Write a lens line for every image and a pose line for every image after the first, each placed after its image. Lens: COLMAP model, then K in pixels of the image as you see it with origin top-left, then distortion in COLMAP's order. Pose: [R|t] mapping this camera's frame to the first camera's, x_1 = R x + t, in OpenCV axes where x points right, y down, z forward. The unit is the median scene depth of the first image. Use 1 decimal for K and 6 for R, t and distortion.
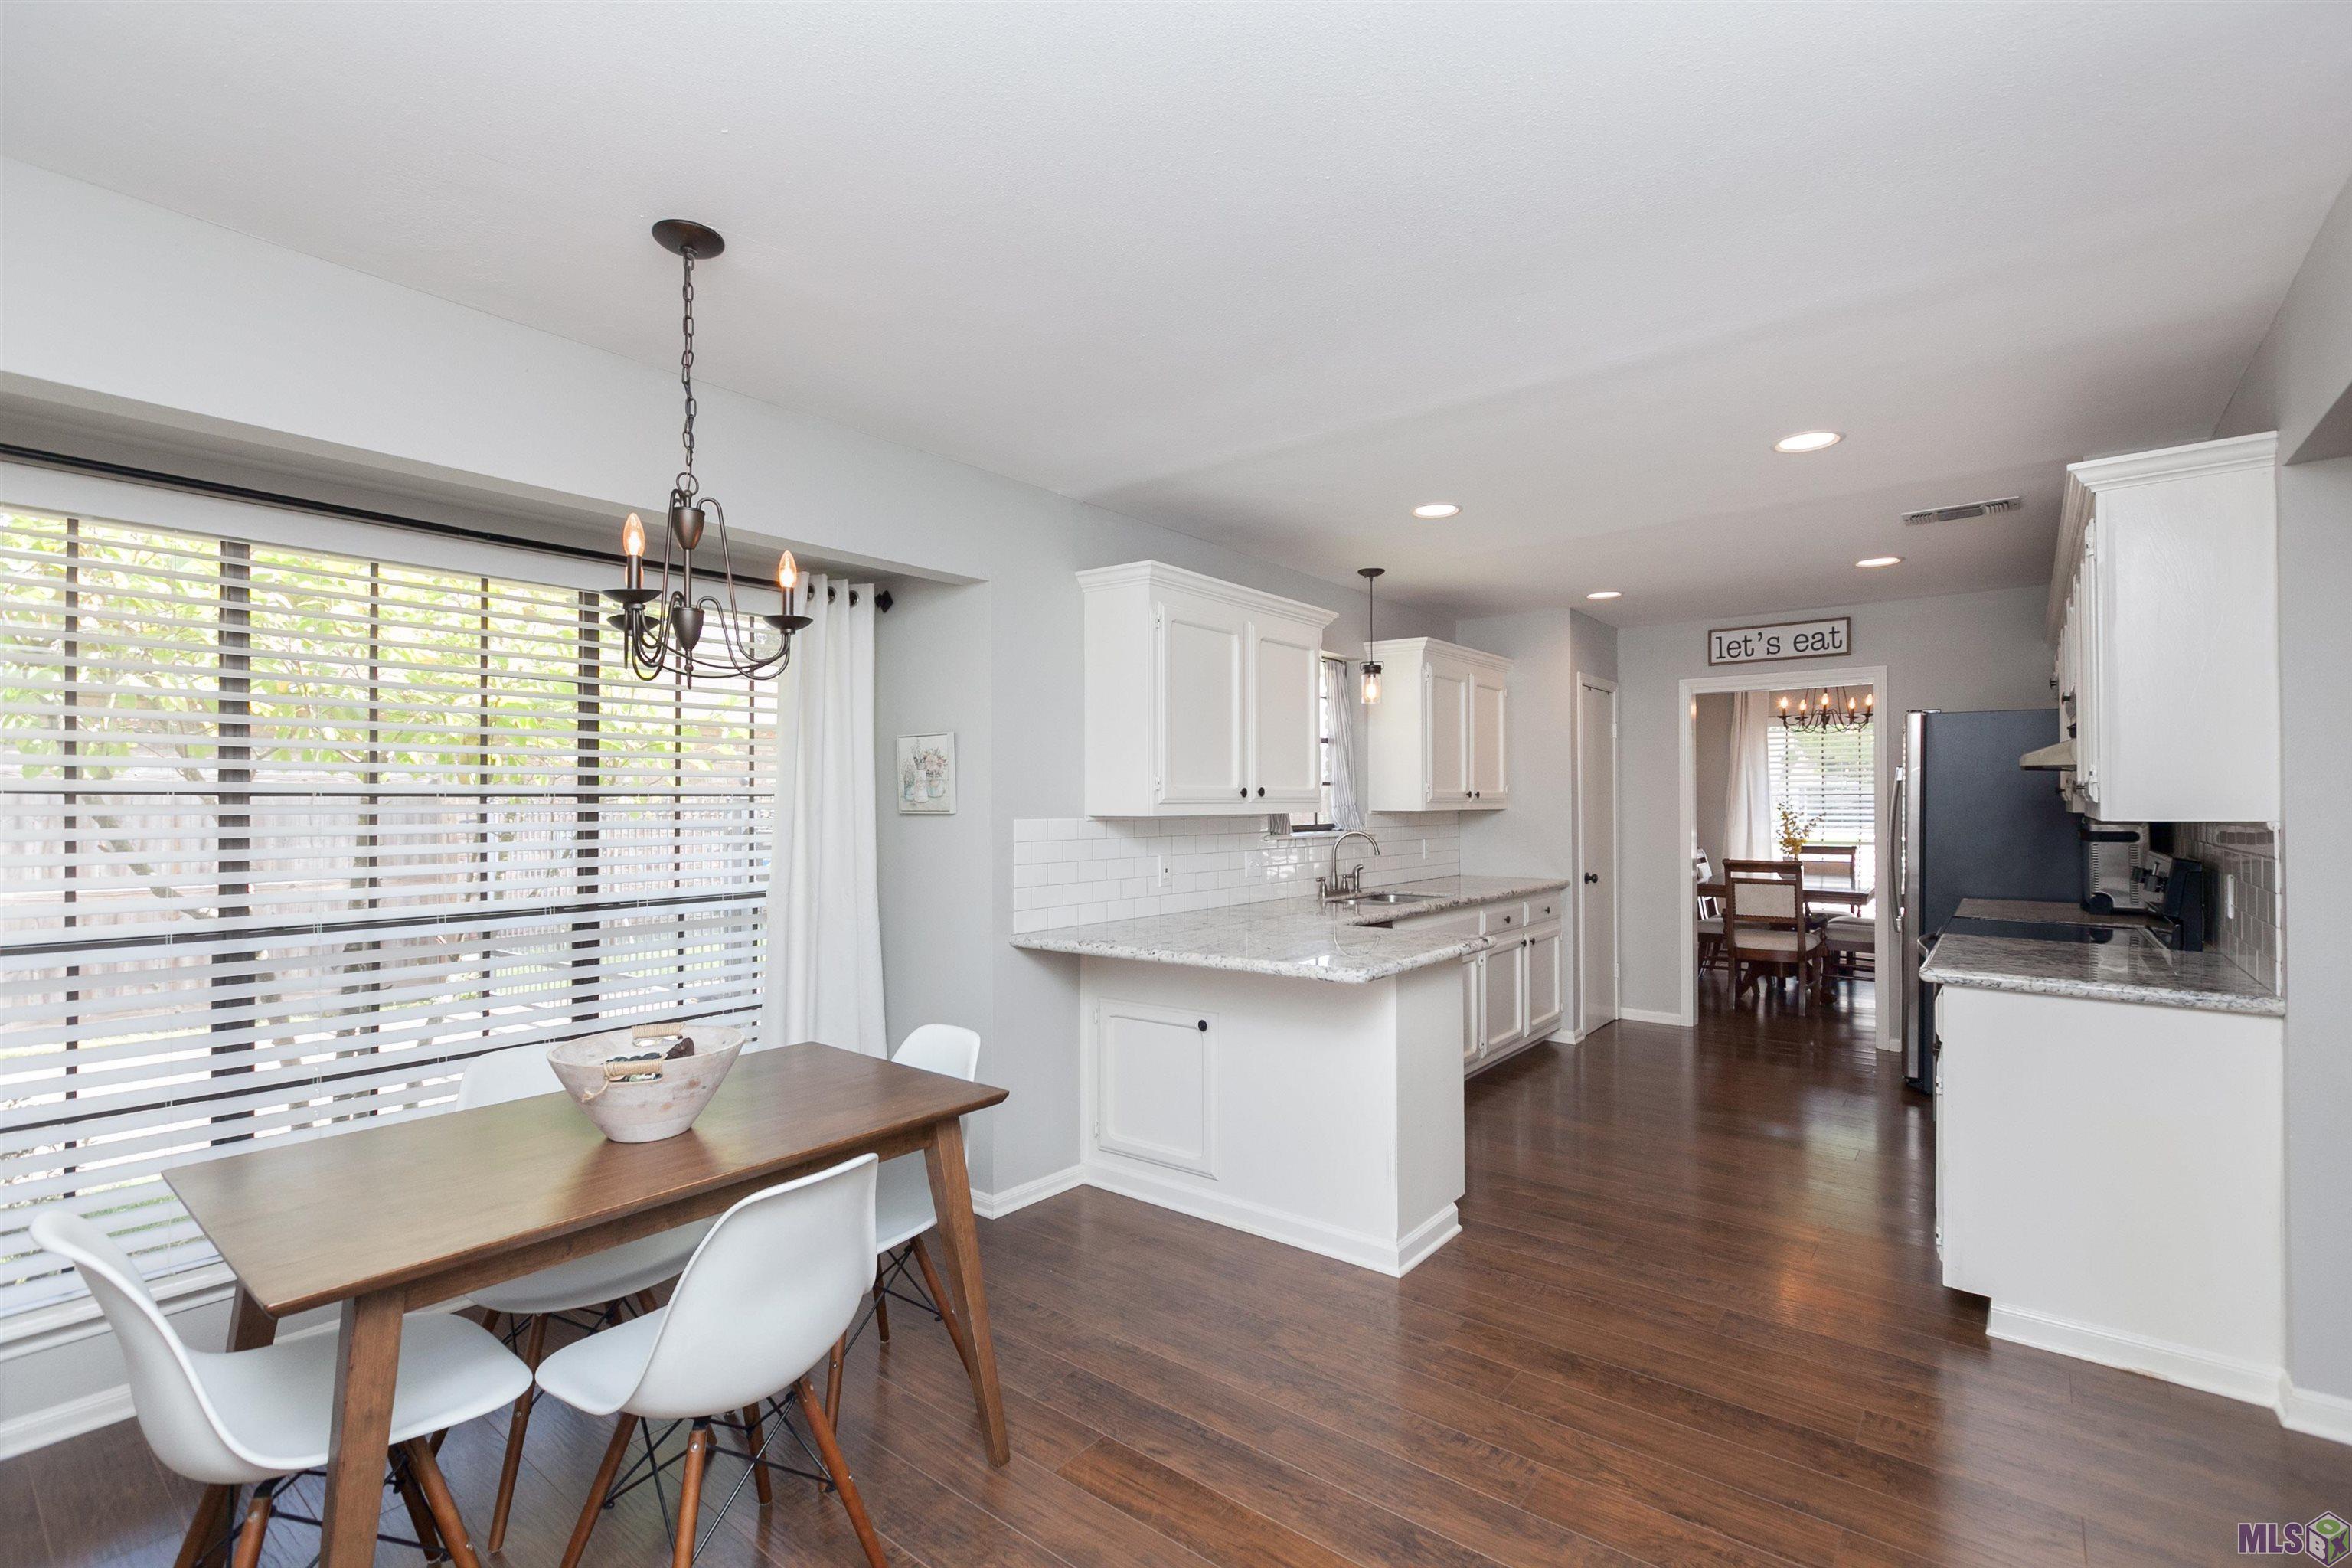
lens RADIAL K [[1070.3, 0, 1161.3], [0, 1070.3, 772.1], [0, 0, 1]] dist [0.000114, -0.000426]
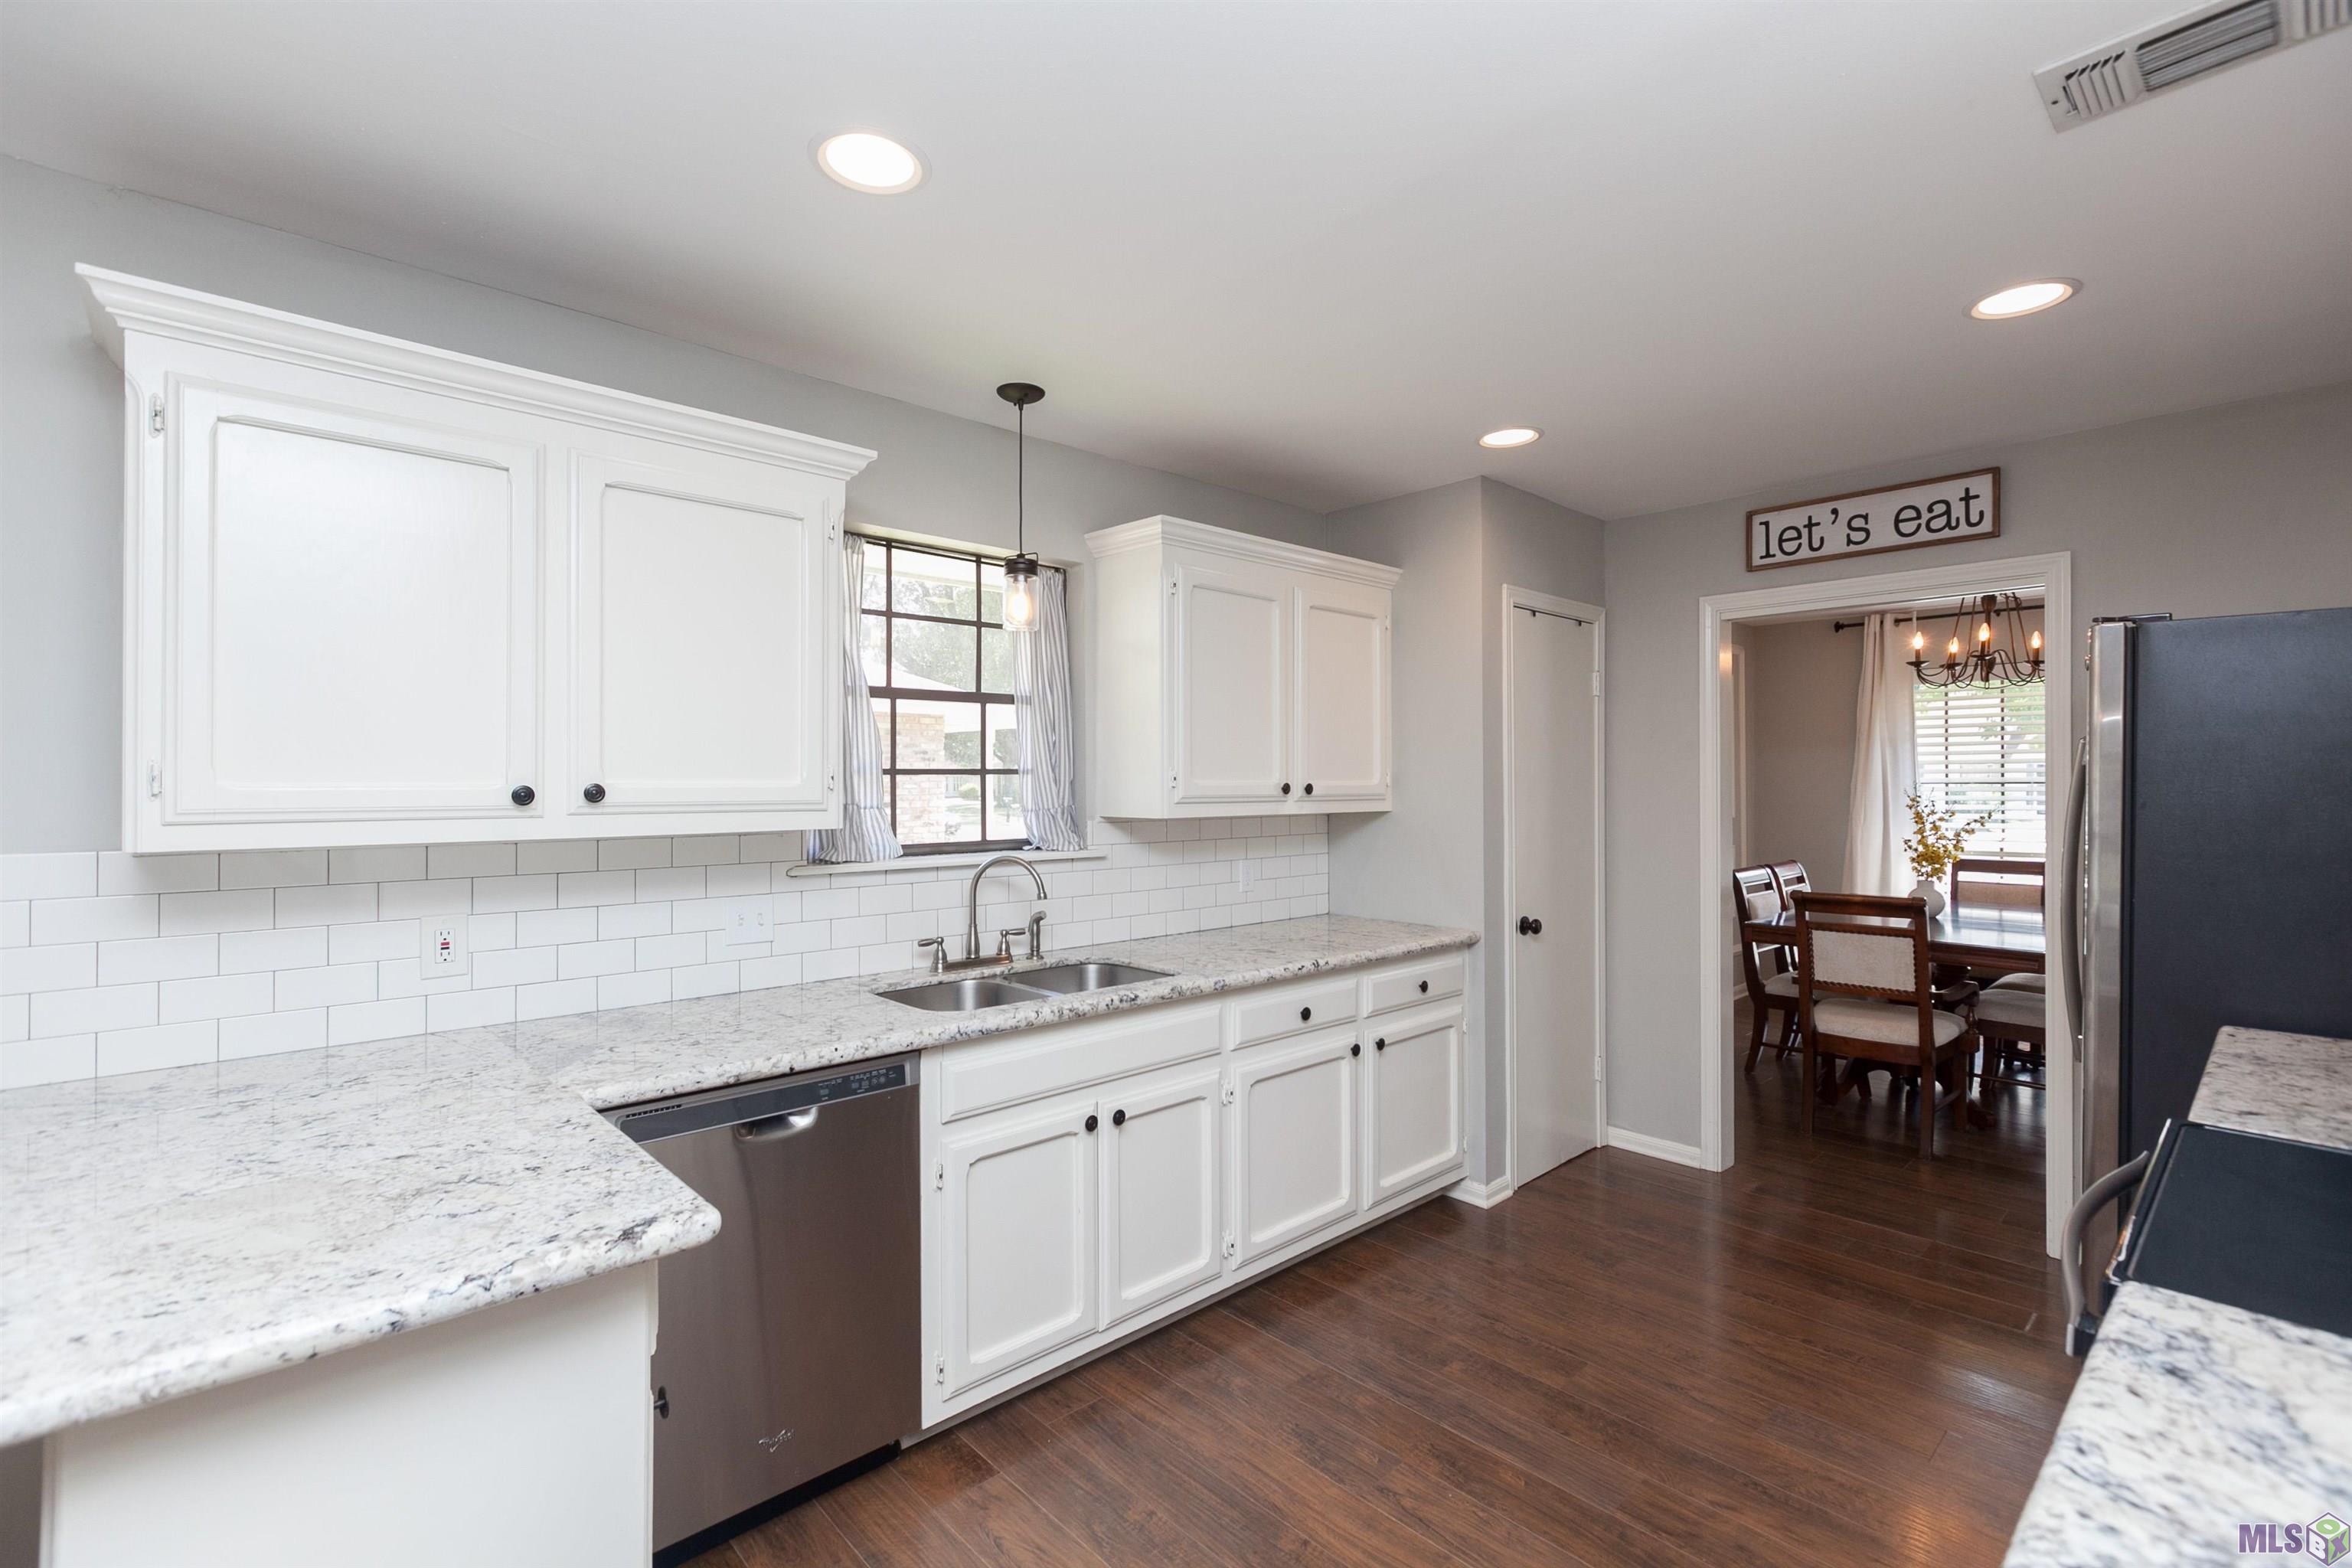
lens RADIAL K [[1048.0, 0, 1212.6], [0, 1048.0, 788.5], [0, 0, 1]] dist [0.007281, -0.001351]
pose [[0.990446, -0.010118, -0.137533, 0.289956], [0.012632, 0.999769, 0.017417, 0.007882], [0.137325, -0.018988, 0.990344, 0.368698]]
